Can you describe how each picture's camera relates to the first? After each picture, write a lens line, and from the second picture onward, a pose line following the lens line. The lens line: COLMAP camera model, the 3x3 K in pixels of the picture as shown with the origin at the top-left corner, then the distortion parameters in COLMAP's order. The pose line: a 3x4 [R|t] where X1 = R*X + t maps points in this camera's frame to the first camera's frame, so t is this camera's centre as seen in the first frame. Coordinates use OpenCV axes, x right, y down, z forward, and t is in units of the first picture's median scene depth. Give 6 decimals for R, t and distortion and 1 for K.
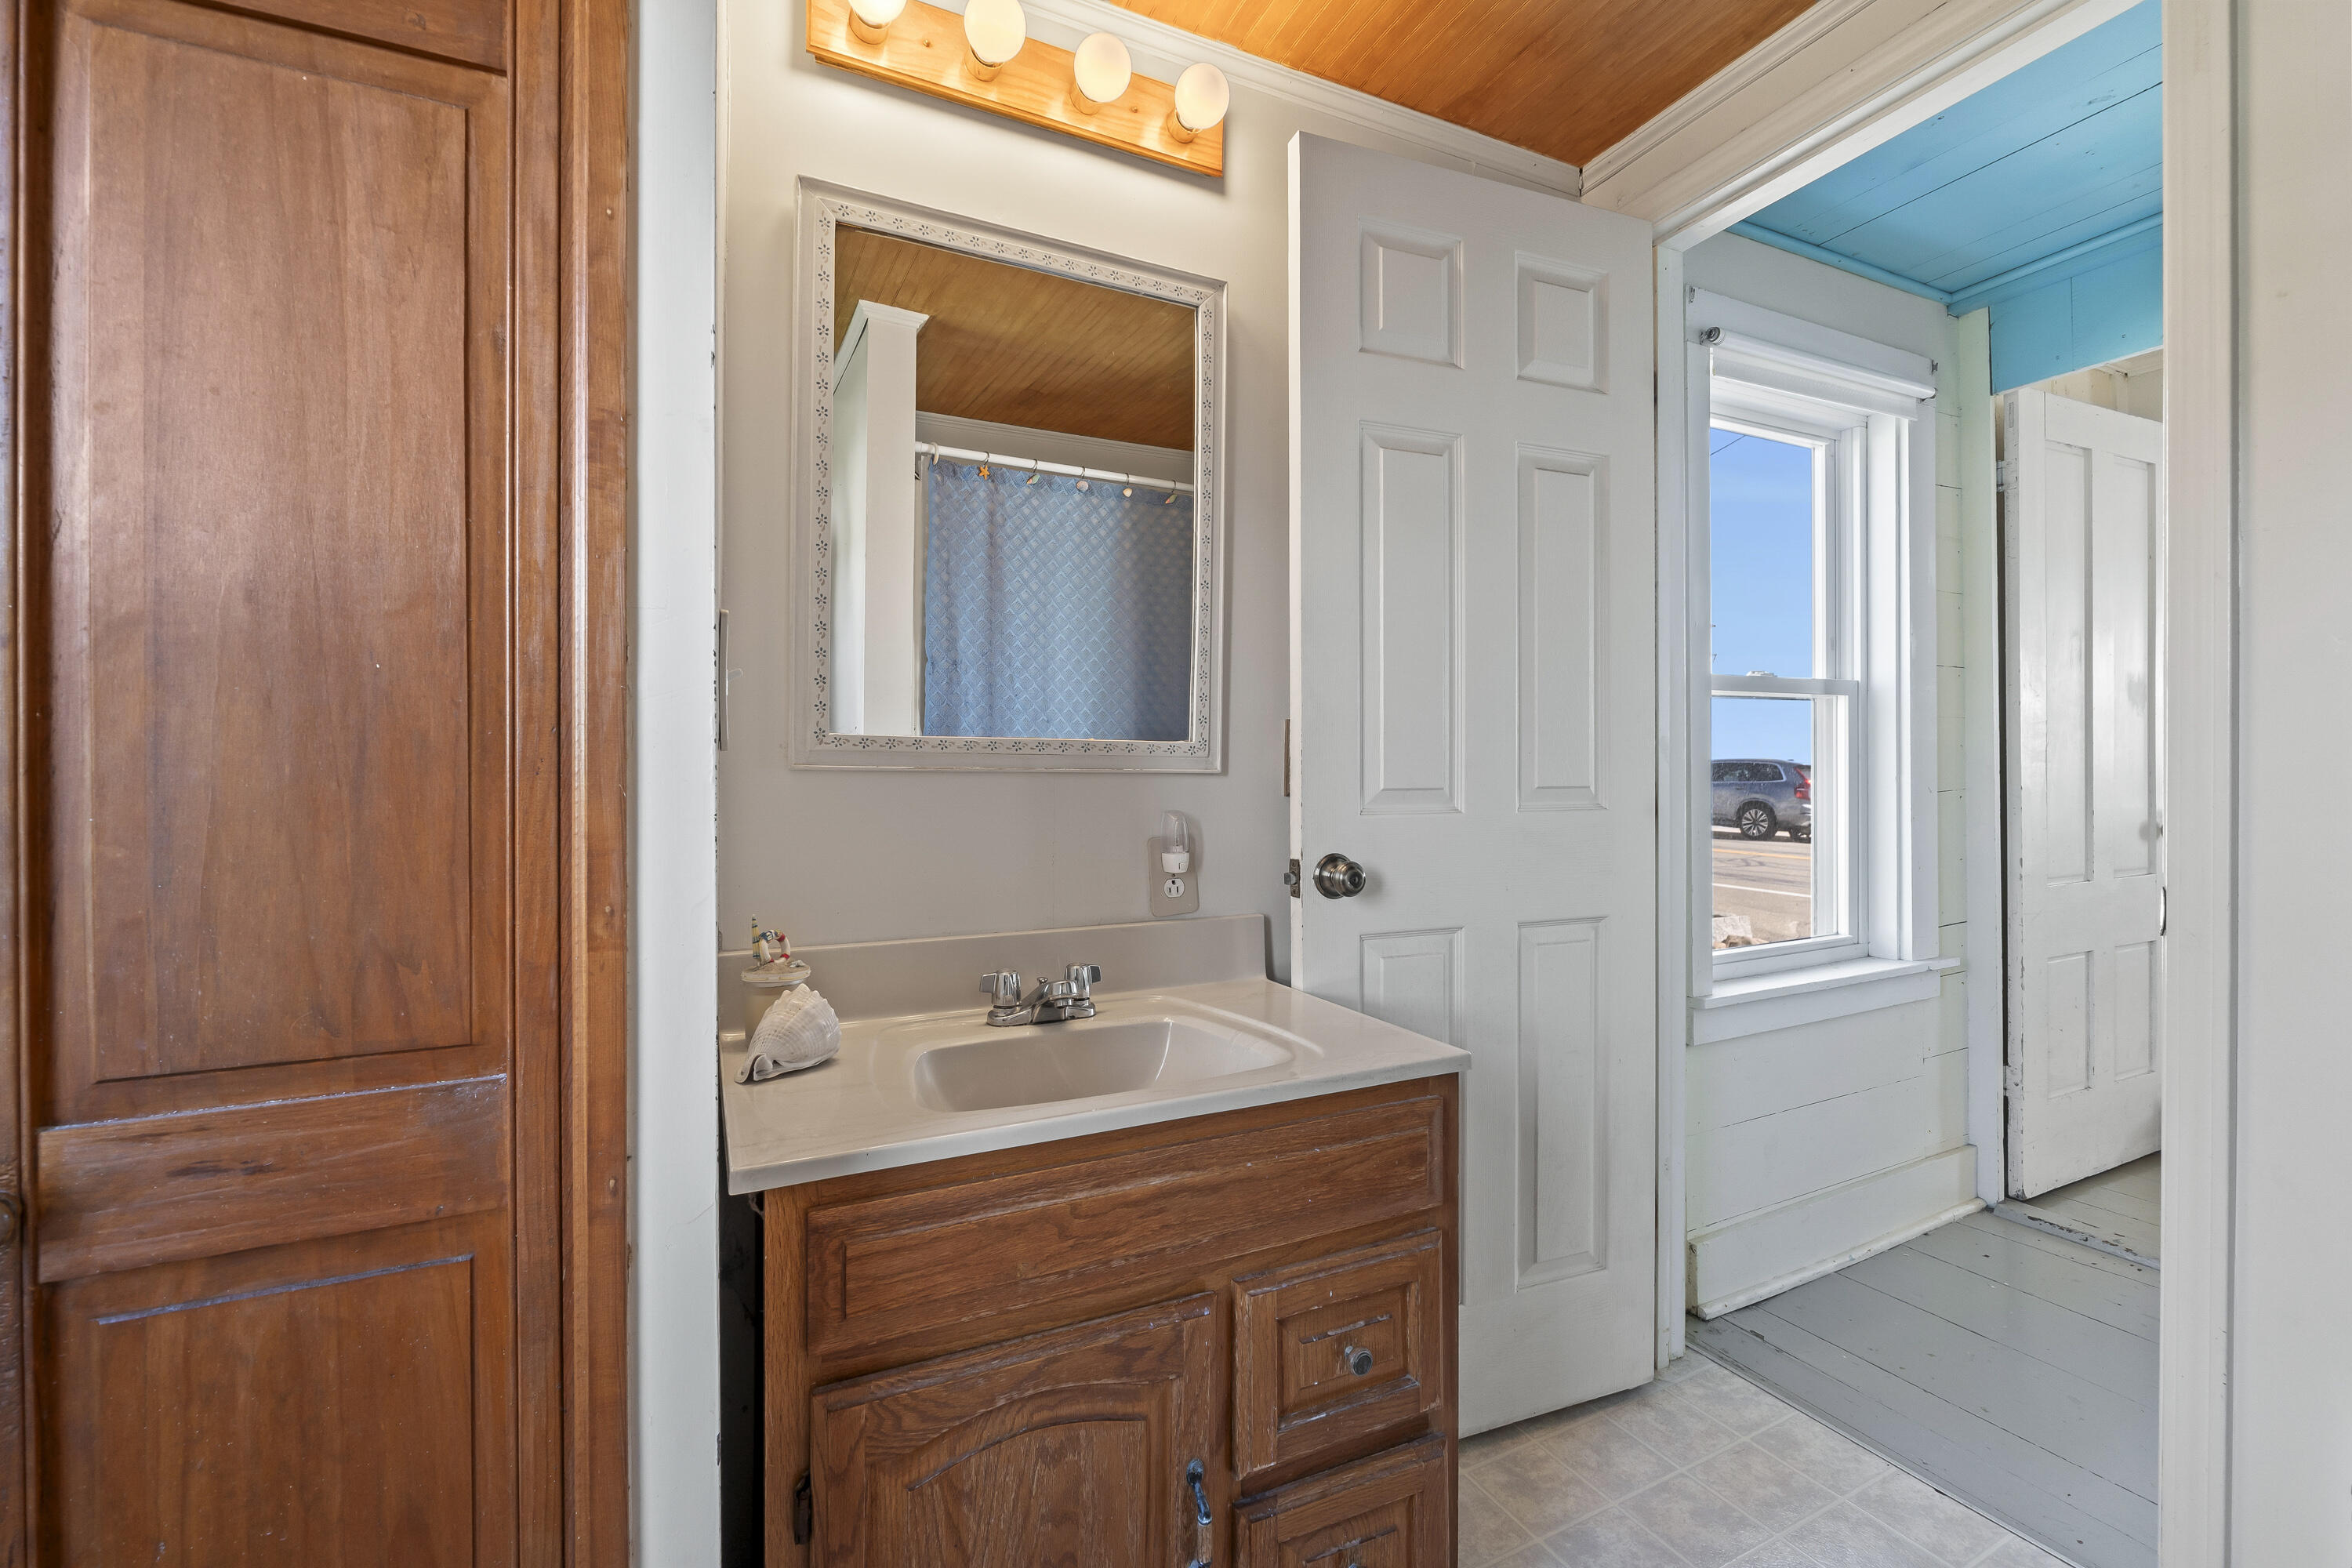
lens RADIAL K [[967.4, 0, 1174.8], [0, 967.4, 772.6], [0, 0, 1]] dist [-0.010213, -0.000142]
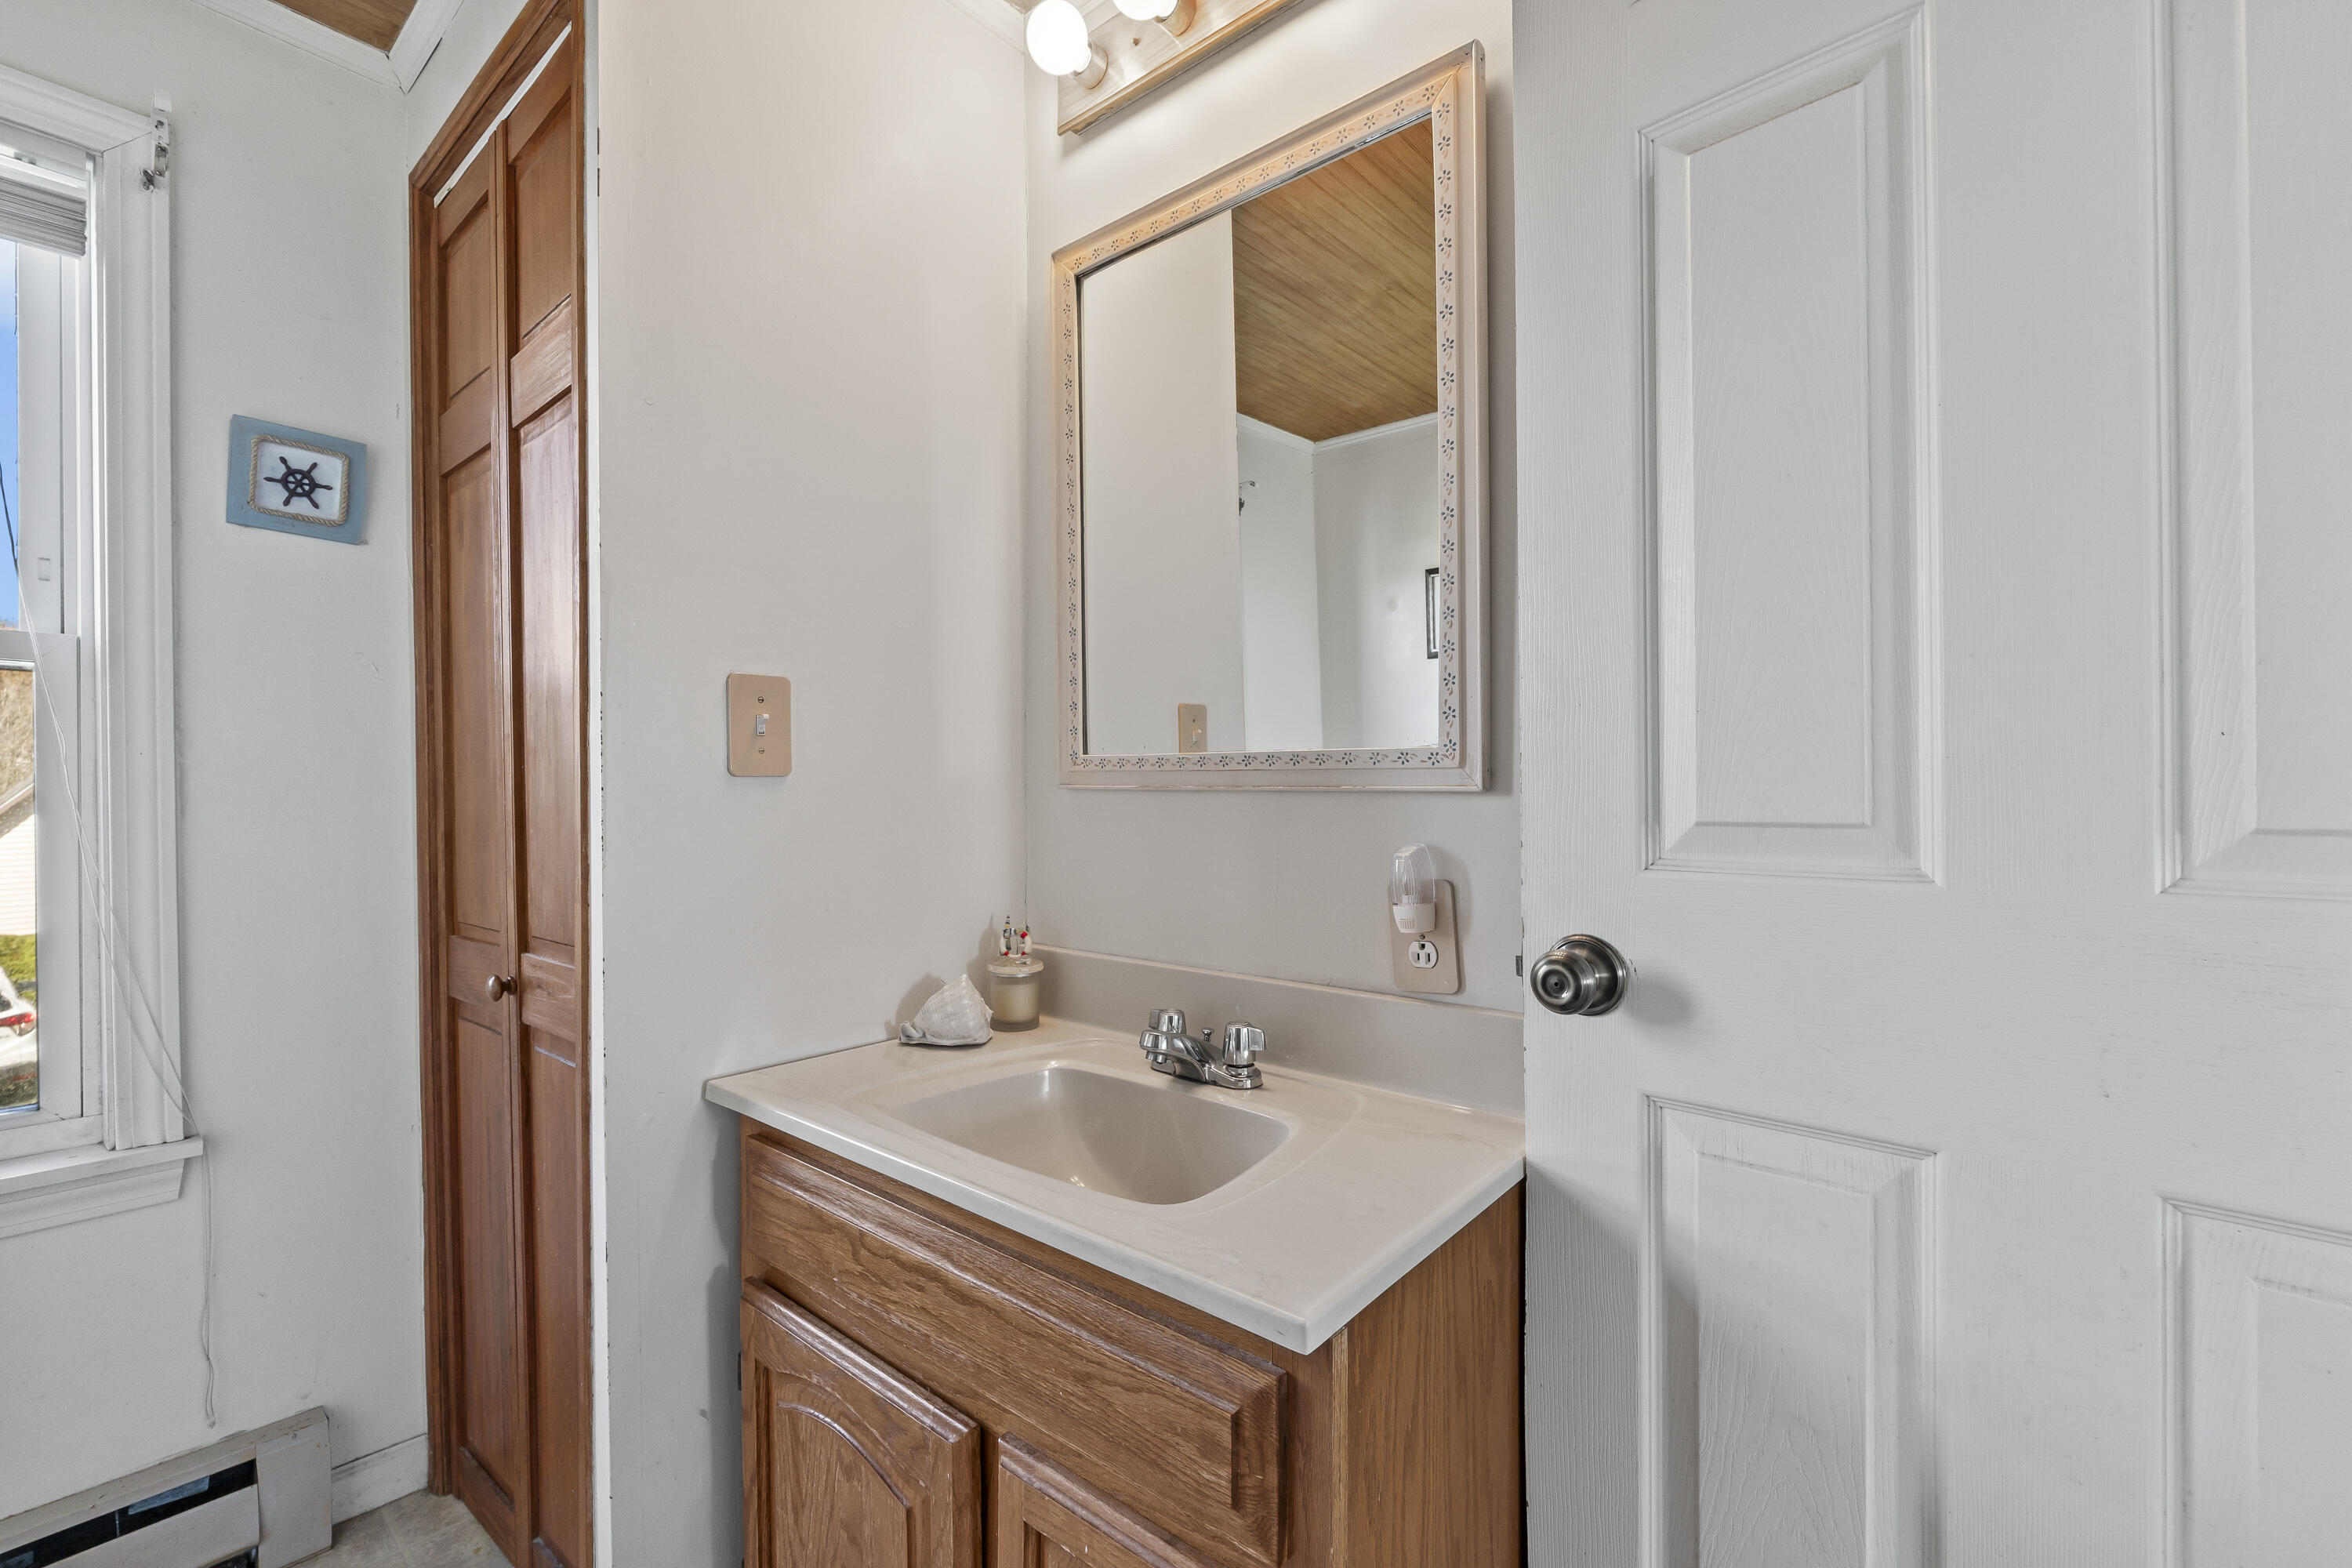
lens RADIAL K [[991.9, 0, 1177.7], [0, 991.9, 791.4], [0, 0, 1]] dist [-0.012311, -0.000086]
pose [[0.415951, 0.001310, -0.909386, 0.628526], [0.002495, 0.999994, 0.002582, -0.002081], [0.909384, -0.003343, 0.415945, 0.582501]]
